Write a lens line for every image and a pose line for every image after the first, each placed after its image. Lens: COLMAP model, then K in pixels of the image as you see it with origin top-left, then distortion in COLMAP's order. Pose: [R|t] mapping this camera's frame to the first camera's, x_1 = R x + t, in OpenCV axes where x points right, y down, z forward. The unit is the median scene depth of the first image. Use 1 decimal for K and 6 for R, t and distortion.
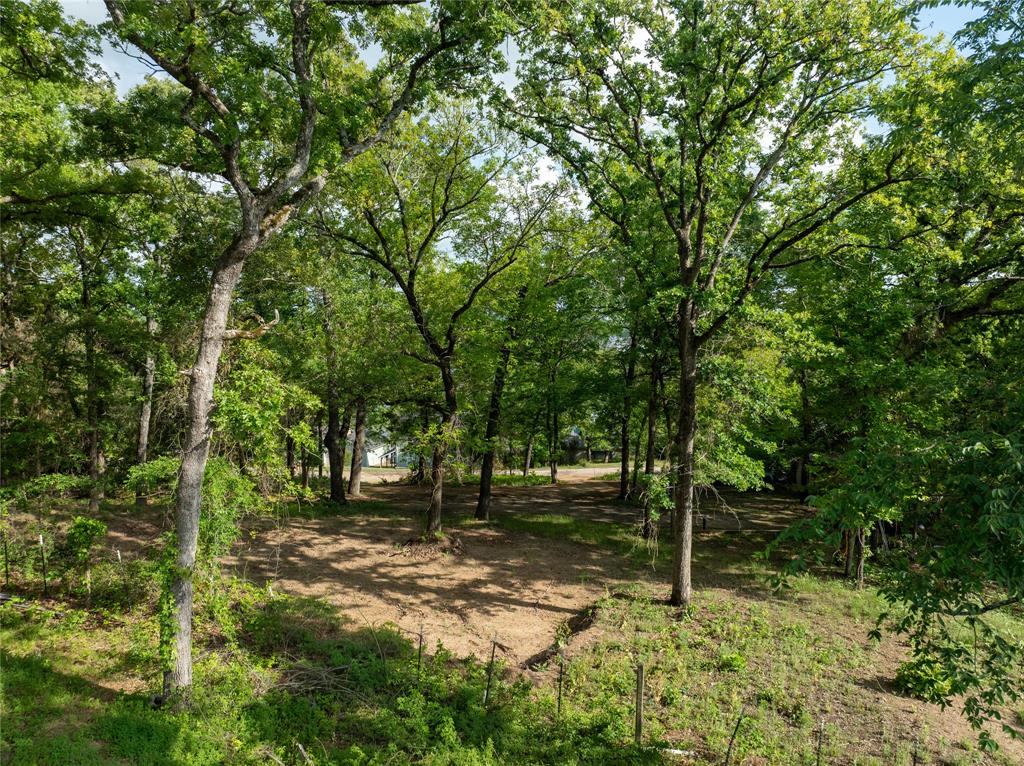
lens RADIAL K [[719.2, 0, 511.5], [0, 719.2, 387.3], [0, 0, 1]] dist [-0.027151, -0.000166]
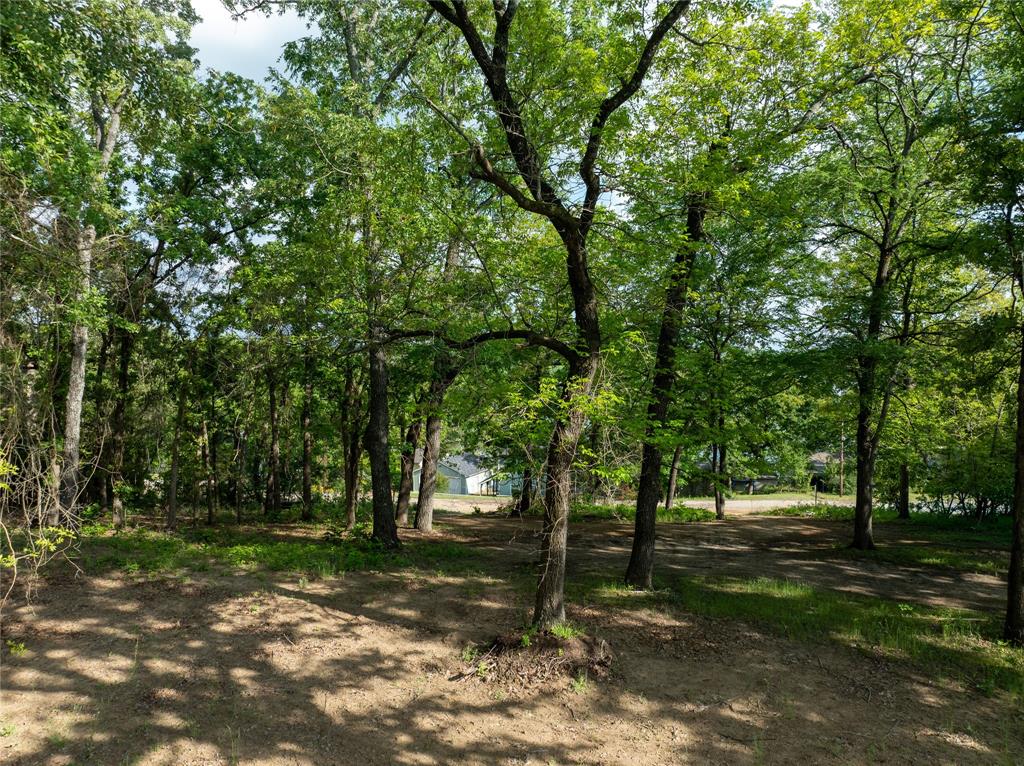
lens RADIAL K [[719.2, 0, 517.3], [0, 719.2, 381.2], [0, 0, 1]] dist [-0.027151, -0.000166]
pose [[0.990223, -0.001722, -0.139480, -0.064259], [-0.005657, 0.998605, -0.052490, 0.072901], [0.139376, 0.052766, 0.988833, 0.540943]]
